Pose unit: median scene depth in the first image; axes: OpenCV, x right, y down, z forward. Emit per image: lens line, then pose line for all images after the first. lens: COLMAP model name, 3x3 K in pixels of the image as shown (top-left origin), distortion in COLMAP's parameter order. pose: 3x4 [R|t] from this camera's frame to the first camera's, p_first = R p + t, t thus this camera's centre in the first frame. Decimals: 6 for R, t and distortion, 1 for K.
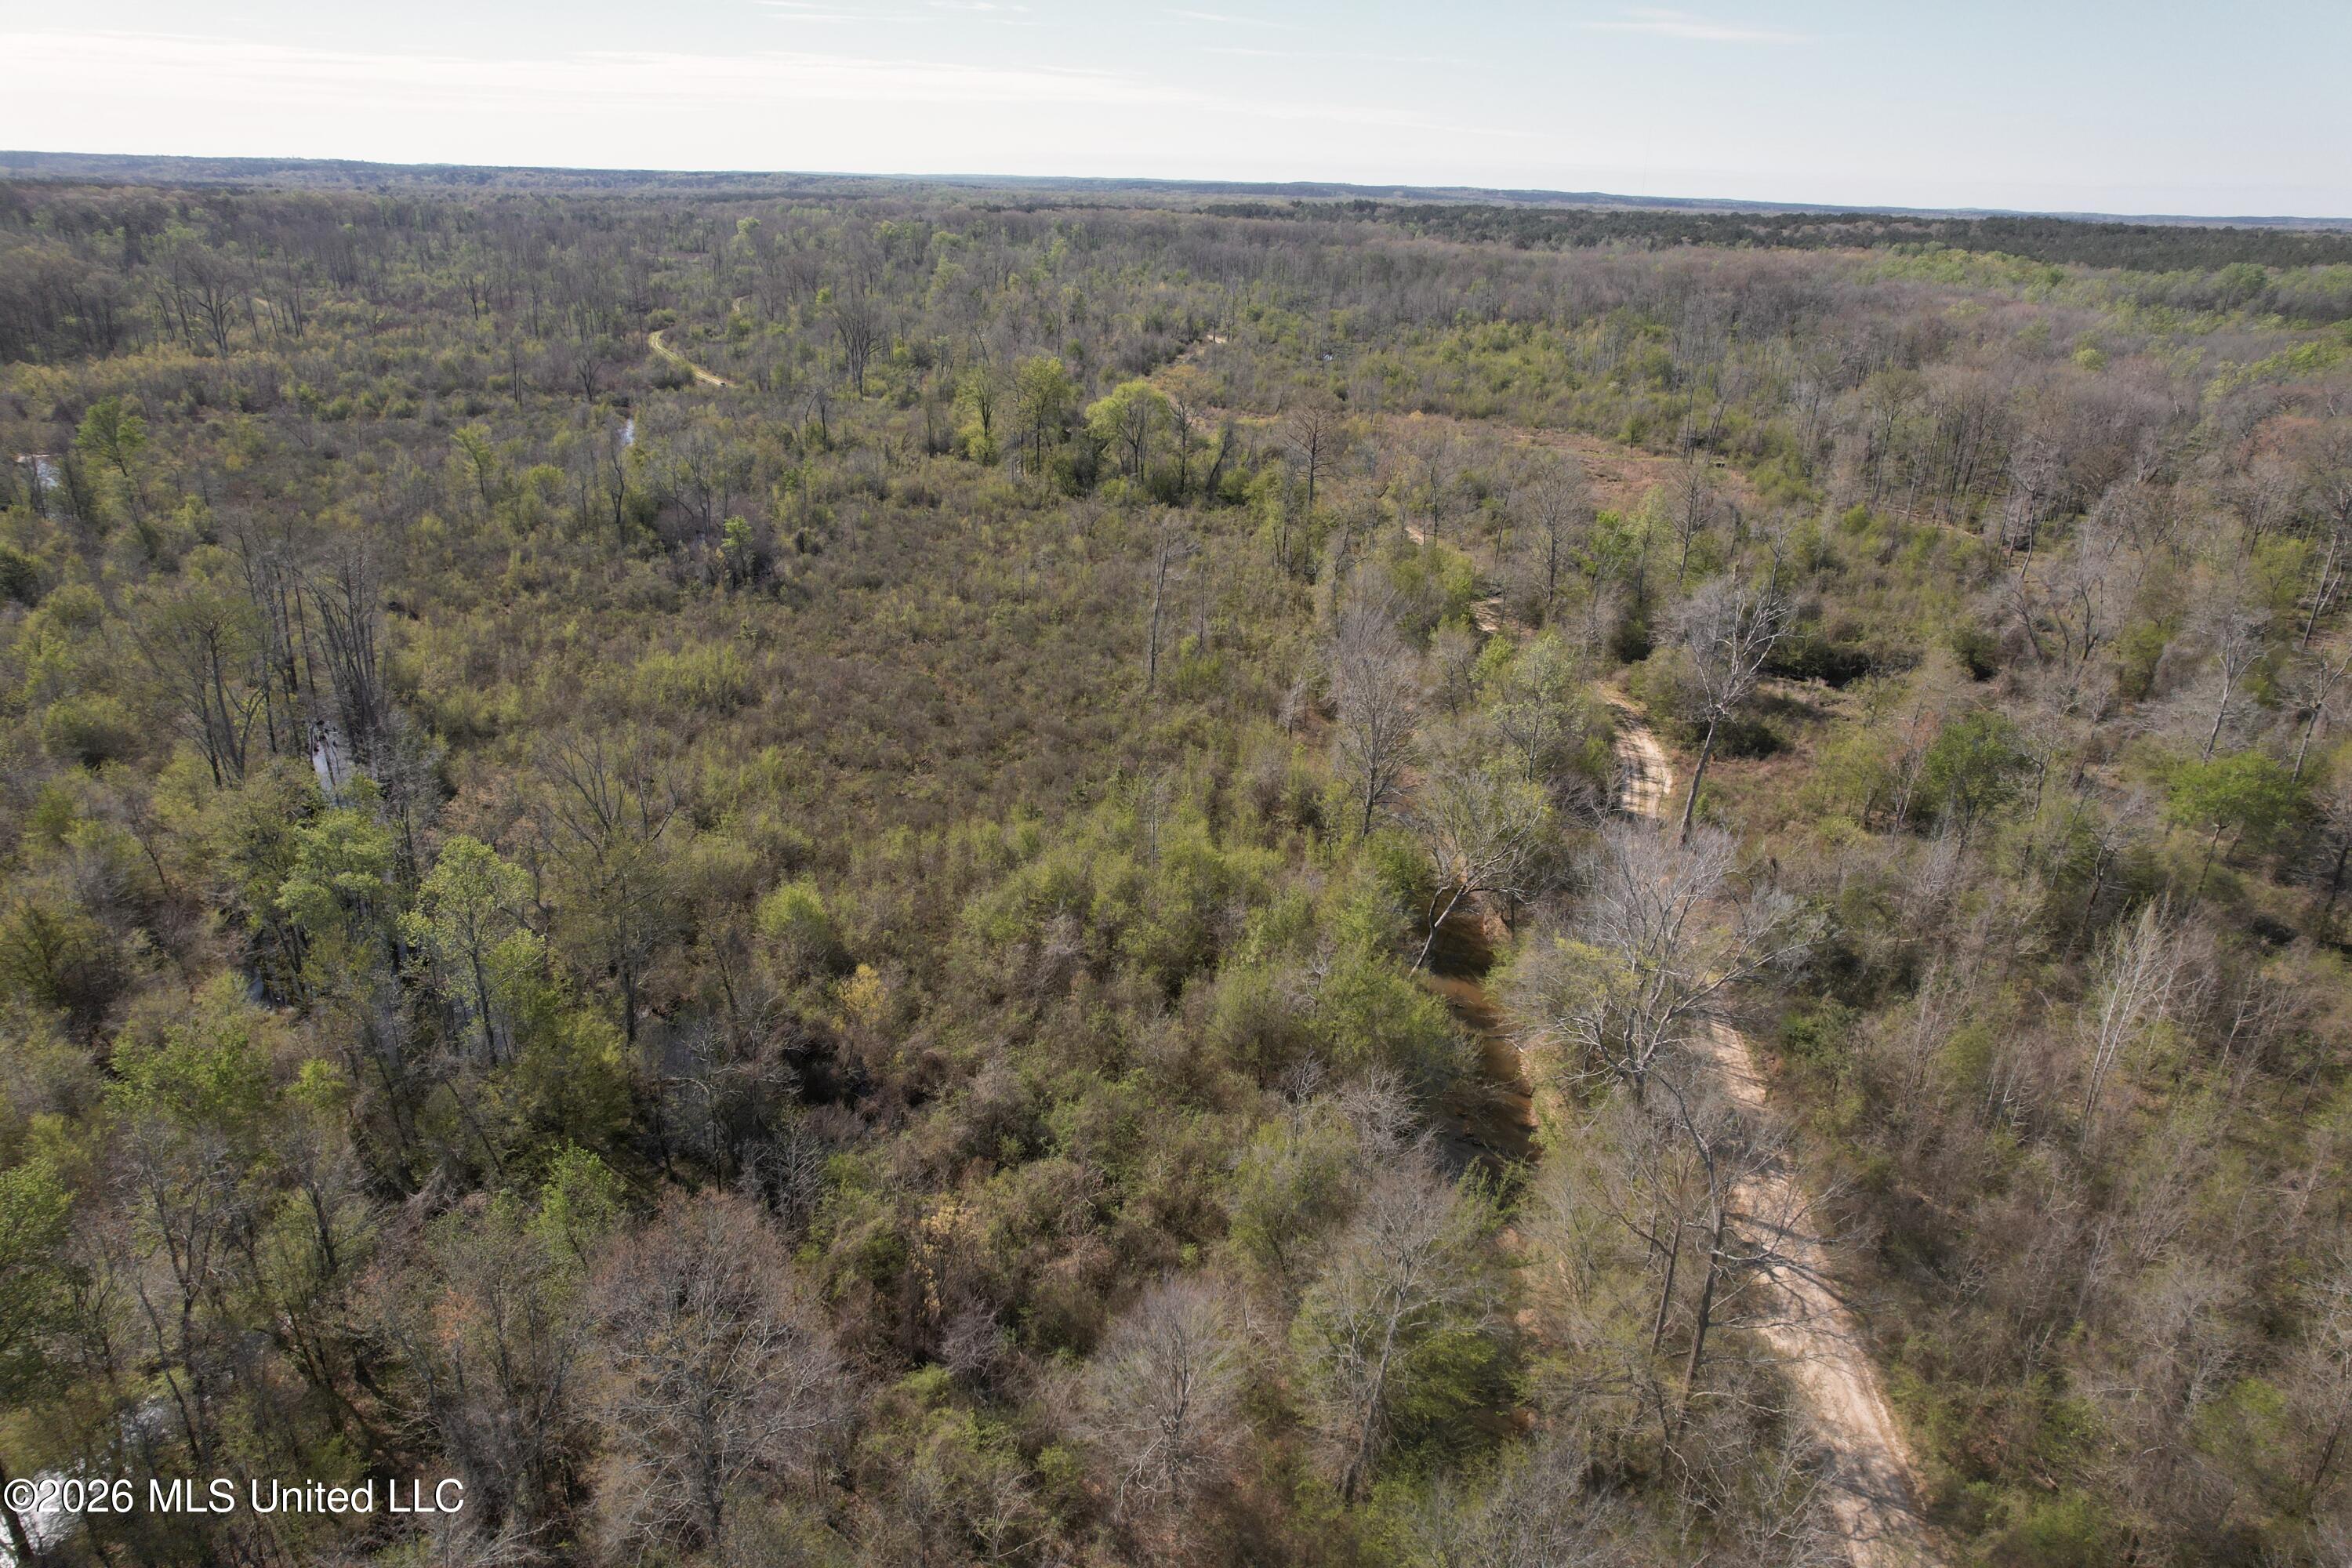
lens RADIAL K [[1507.3, 0, 1183.5], [0, 1507.3, 789.0], [0, 0, 1]] dist [-0.082145, 0.072189]
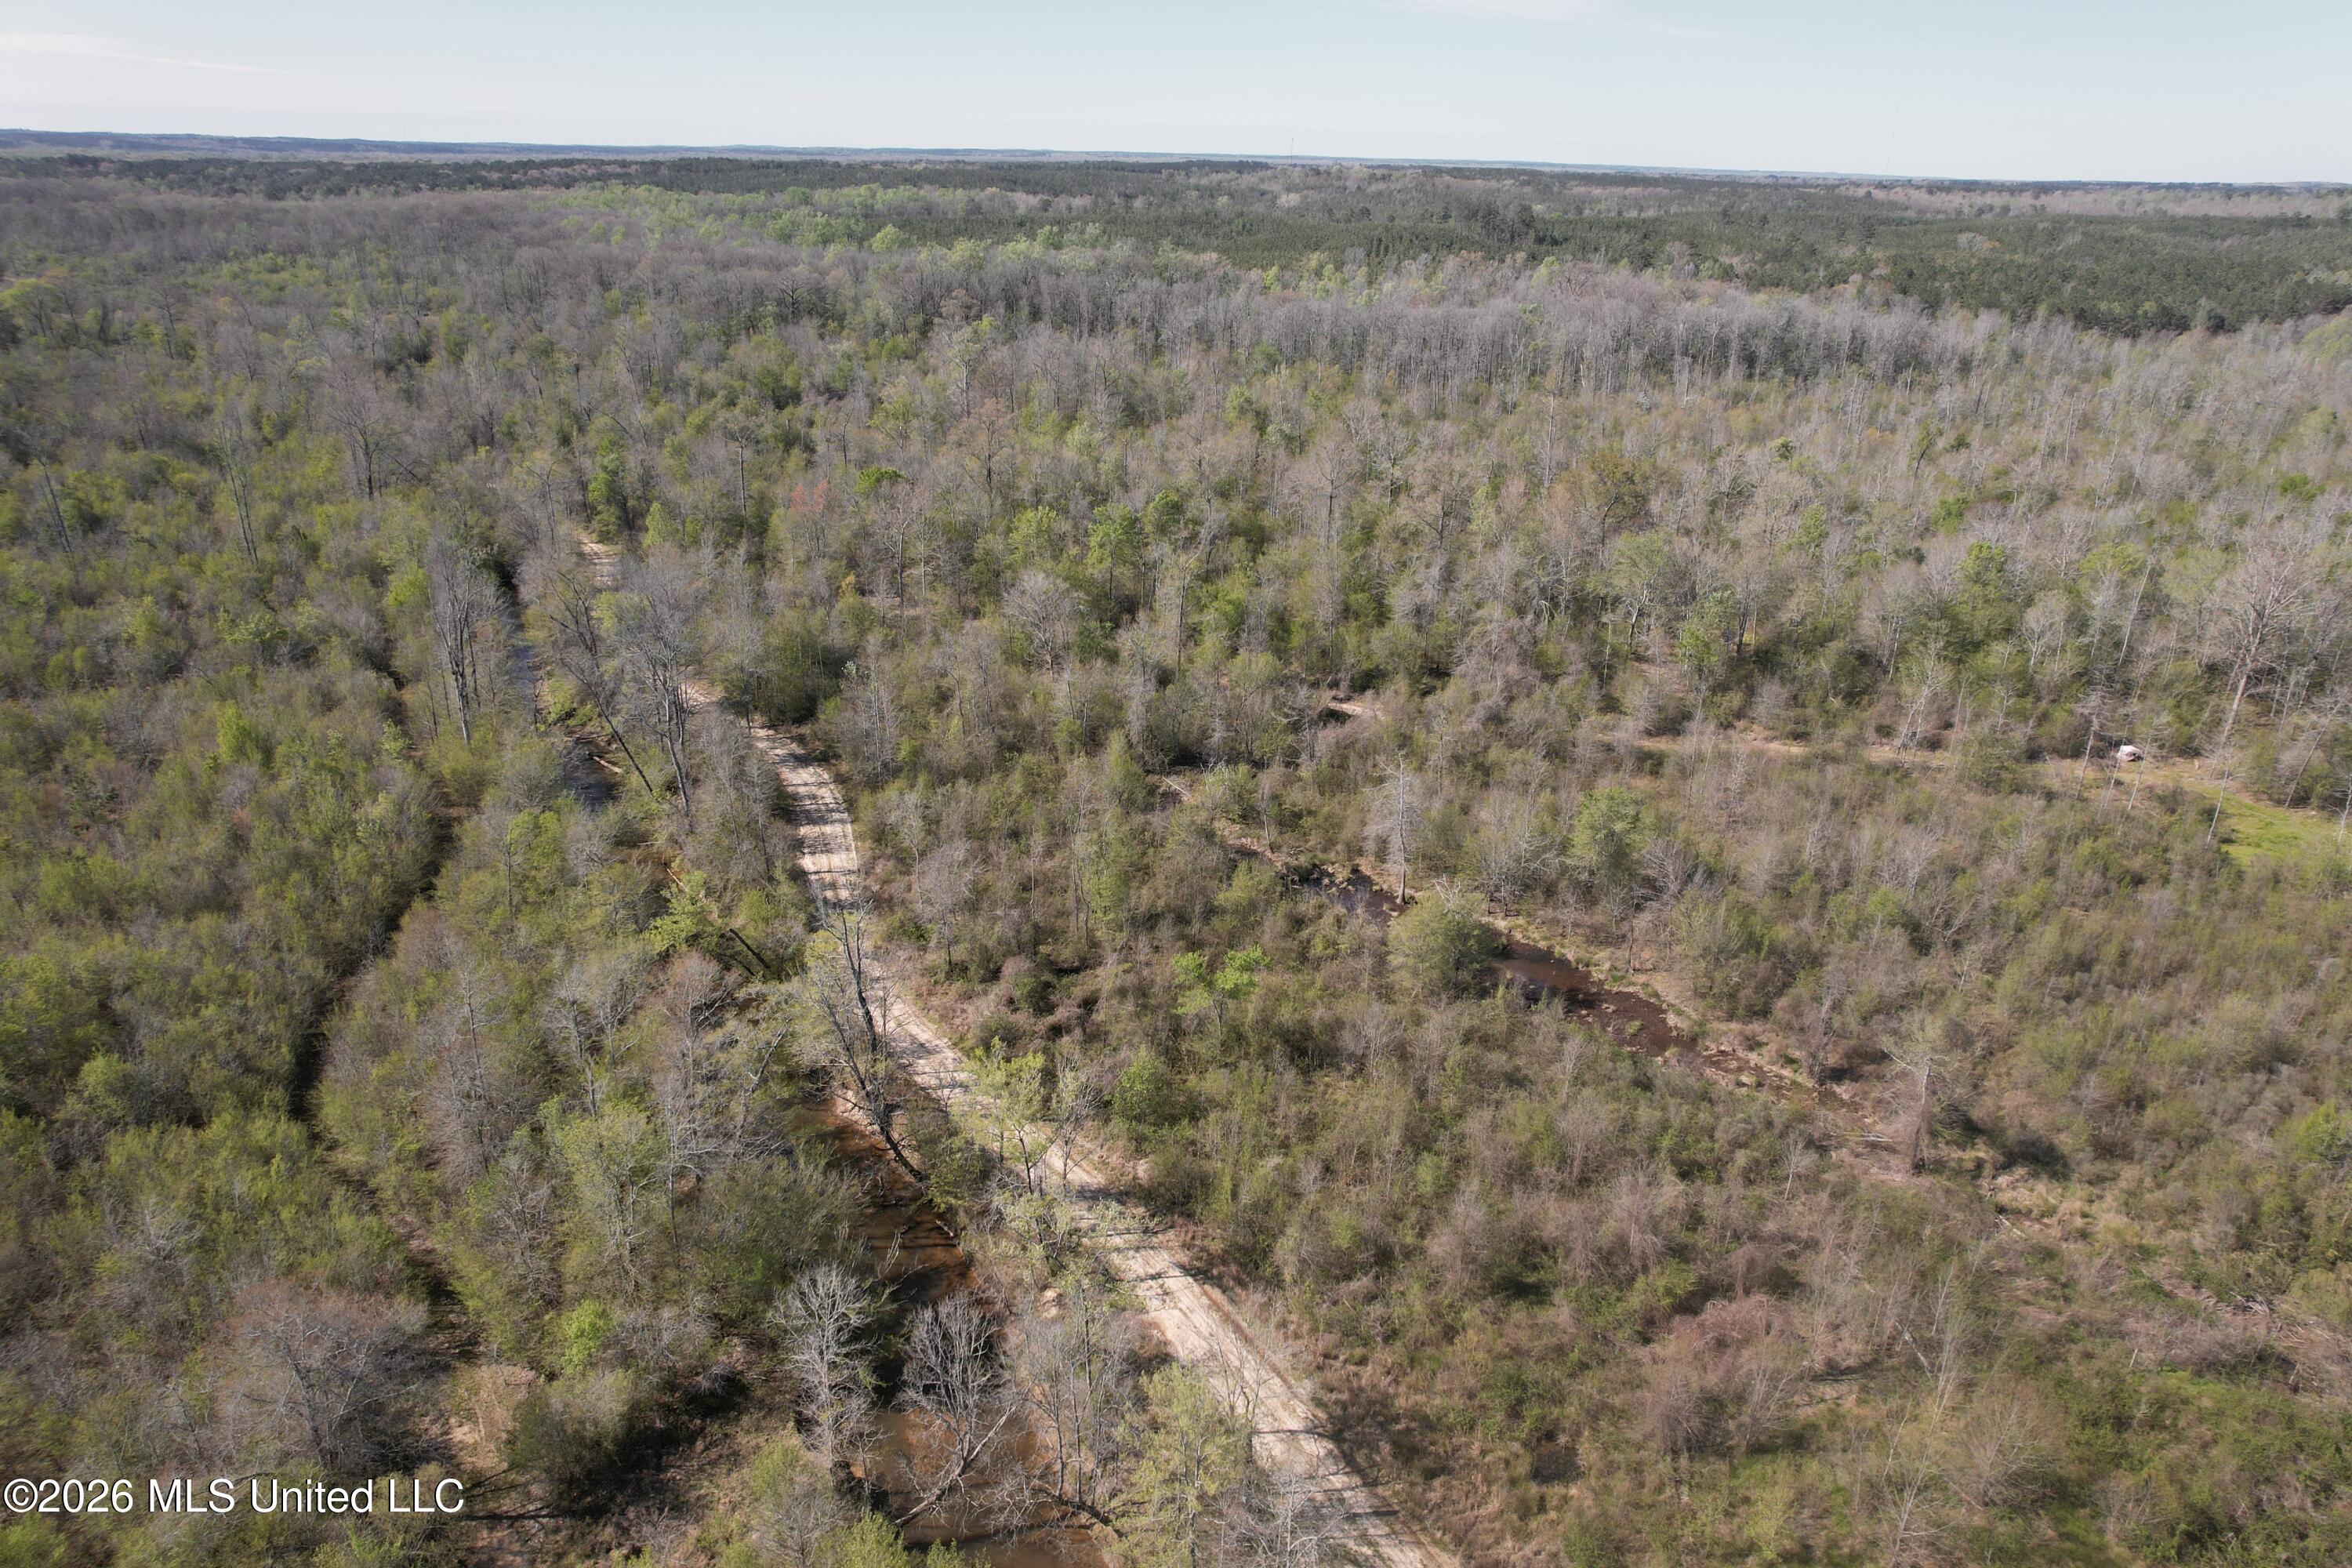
lens RADIAL K [[1507.3, 0, 1198.9], [0, 1507.3, 798.8], [0, 0, 1]] dist [-0.082145, 0.072189]
pose [[0.743962, -0.275989, 0.608565, -0.084029], [0.251215, 0.959430, 0.128002, 0.156126], [-0.619202, 0.057652, 0.783112, -0.416711]]
